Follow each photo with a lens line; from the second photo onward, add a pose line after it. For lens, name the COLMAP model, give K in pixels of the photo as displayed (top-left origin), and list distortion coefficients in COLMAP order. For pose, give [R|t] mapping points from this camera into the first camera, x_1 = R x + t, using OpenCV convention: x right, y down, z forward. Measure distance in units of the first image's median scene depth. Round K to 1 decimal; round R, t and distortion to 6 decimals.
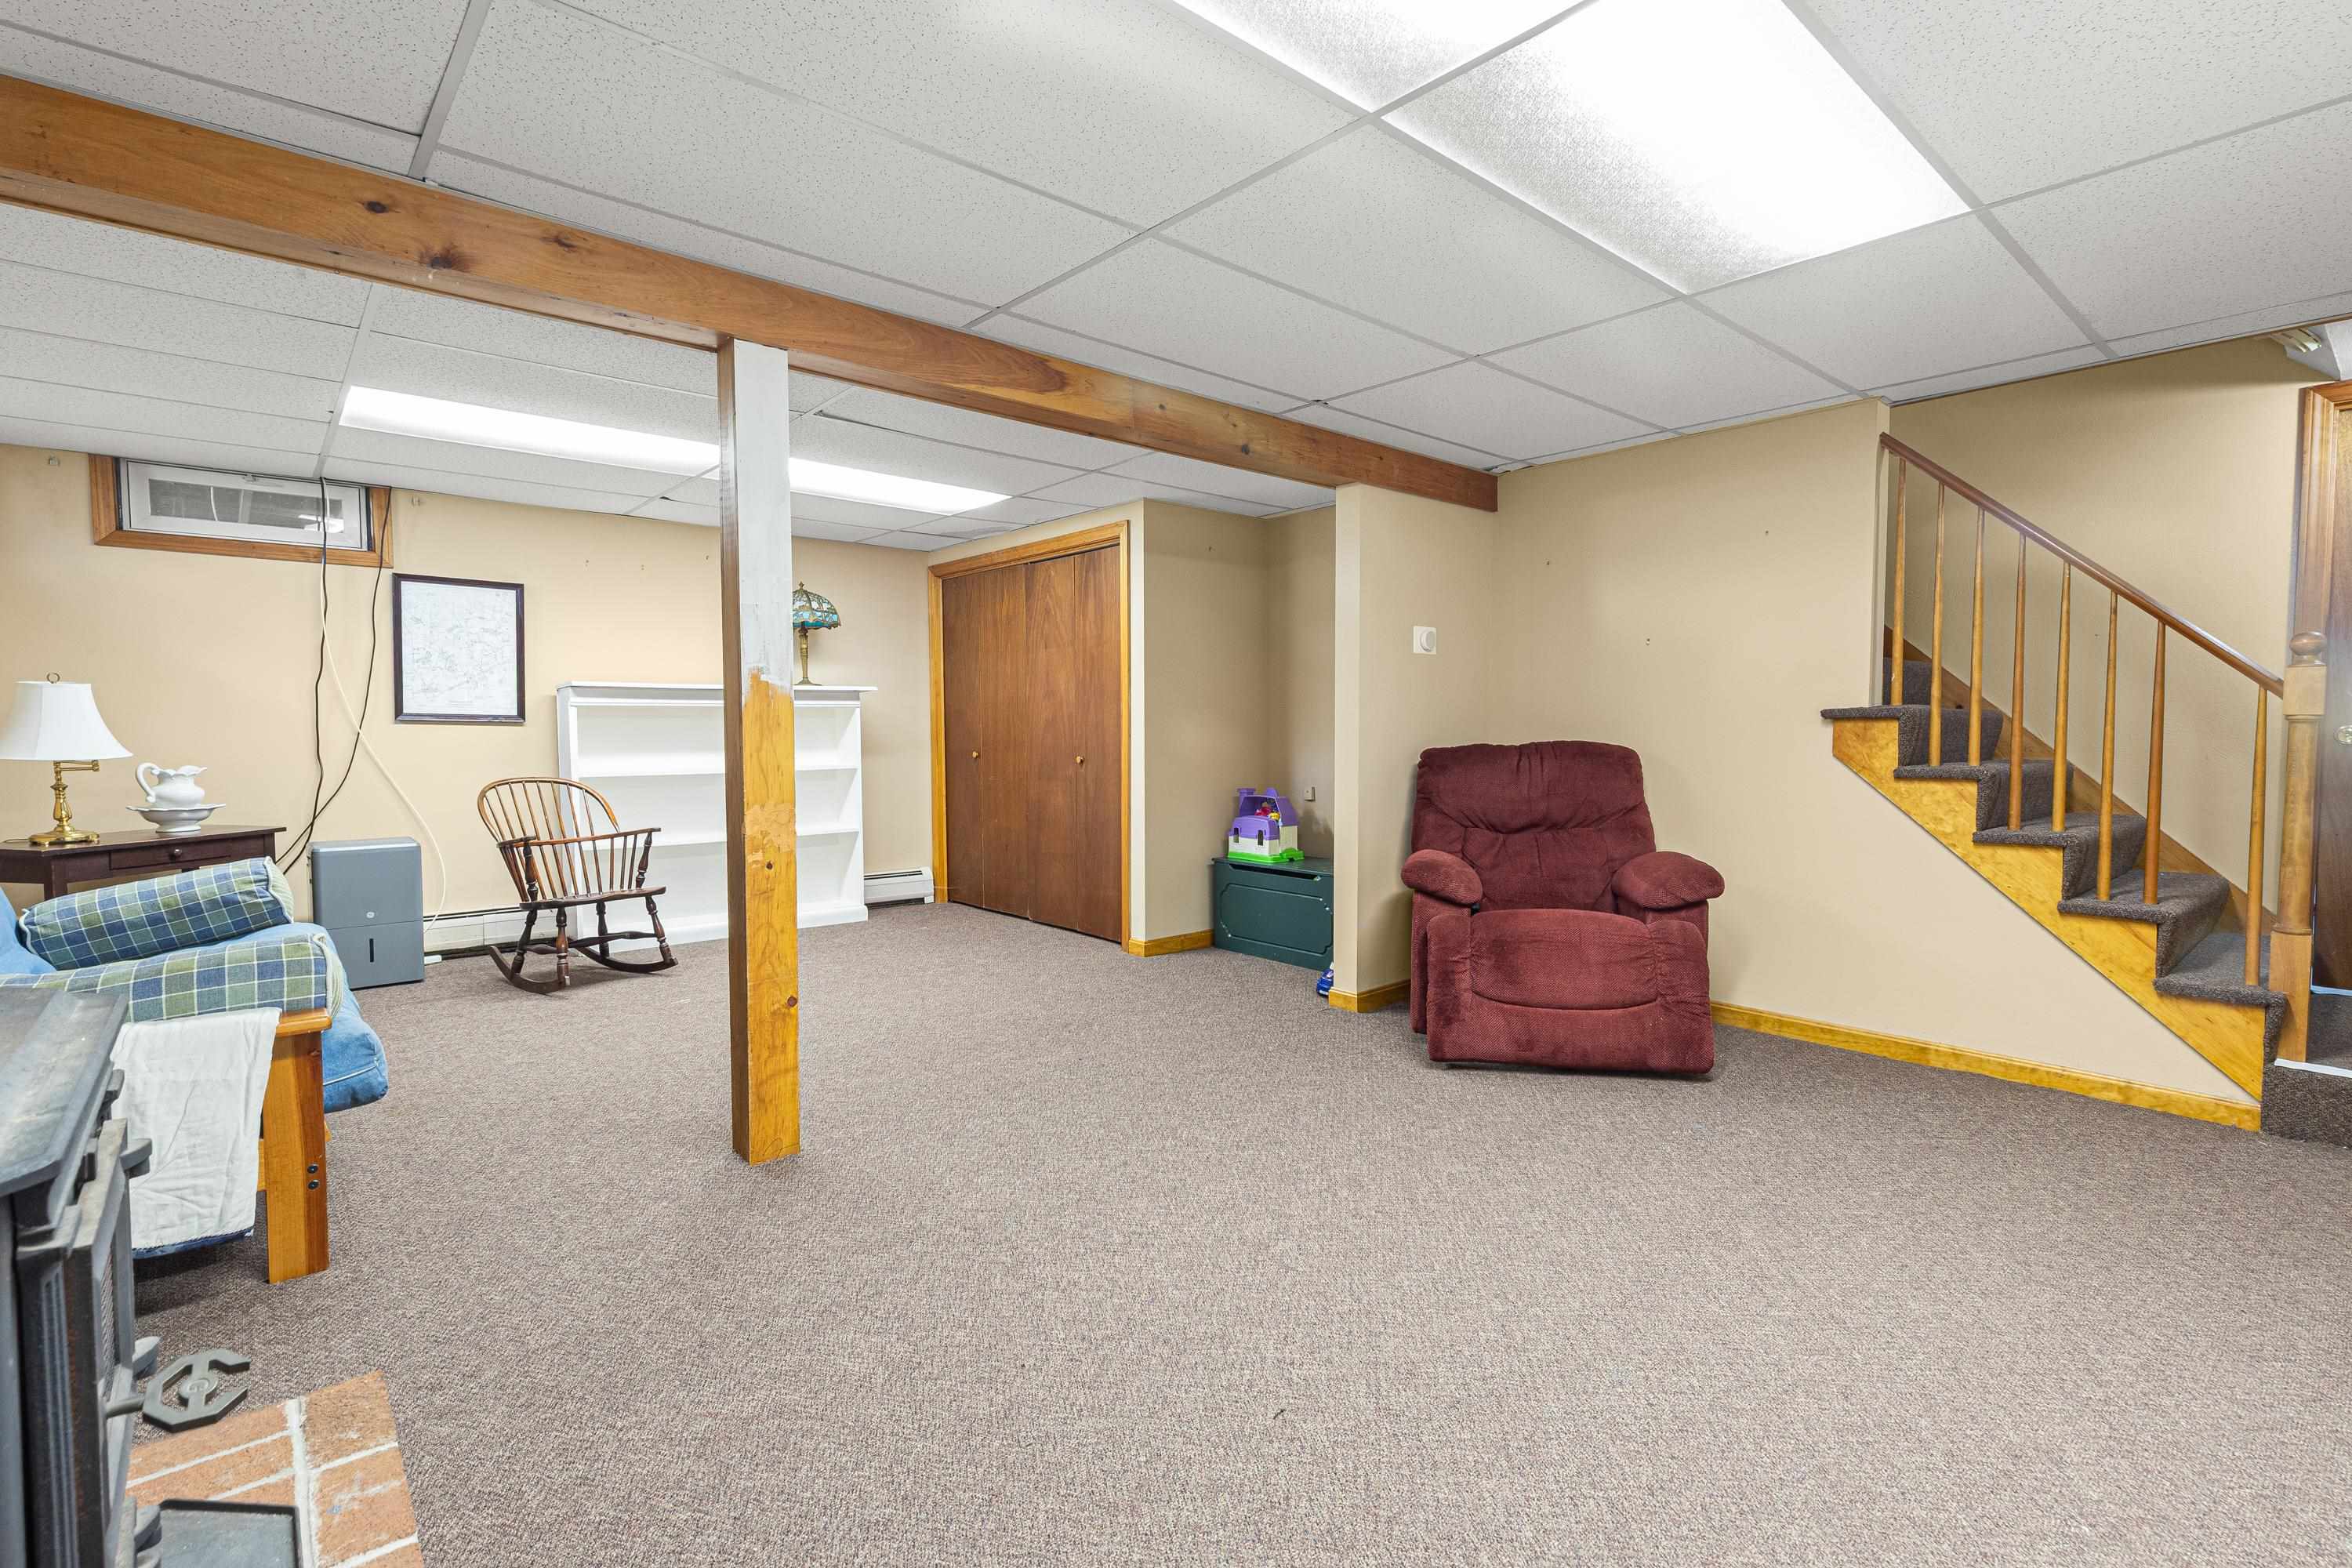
lens RADIAL K [[1073.9, 0, 1176.3], [0, 1073.9, 781.9], [0, 0, 1]] dist [0.001620, 0.001210]
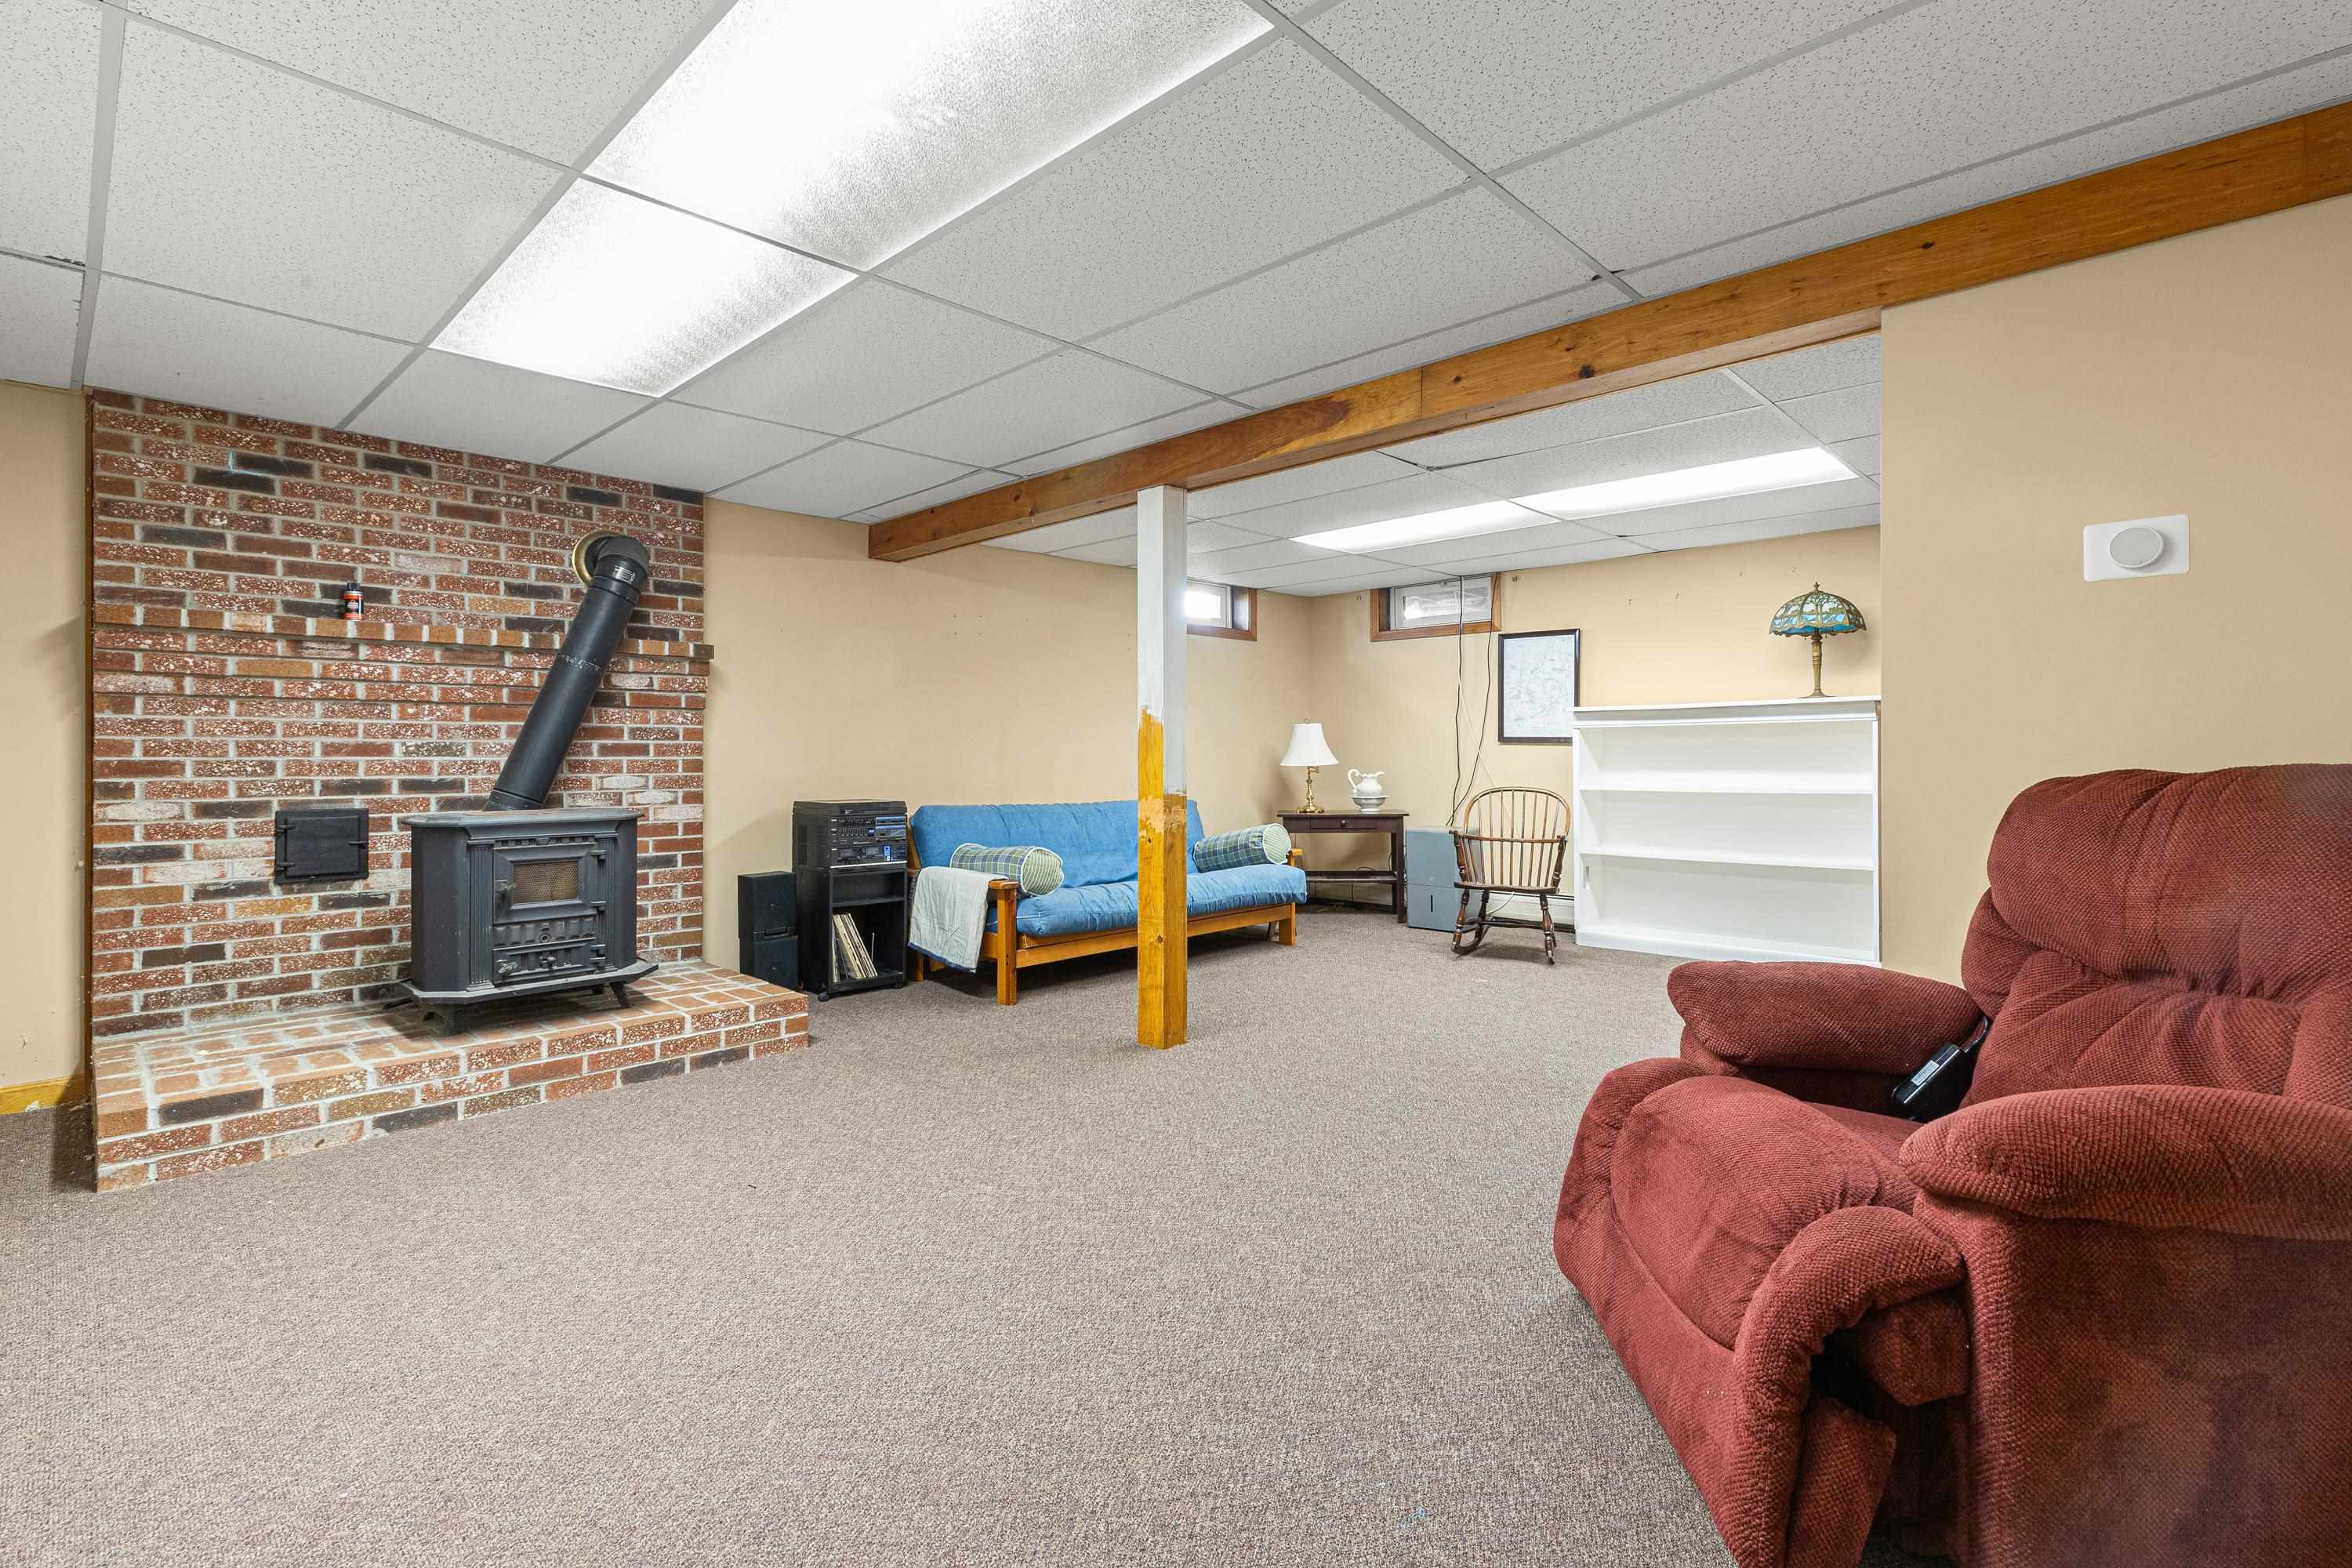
lens RADIAL K [[1073.9, 0, 1211.0], [0, 1073.9, 750.3], [0, 0, 1]] dist [0.001620, 0.001210]
pose [[0.119269, -0.002974, -0.992858, 0.668779], [-0.046817, 0.998866, -0.008616, -0.021946], [0.991758, 0.047510, 0.118994, 0.563509]]
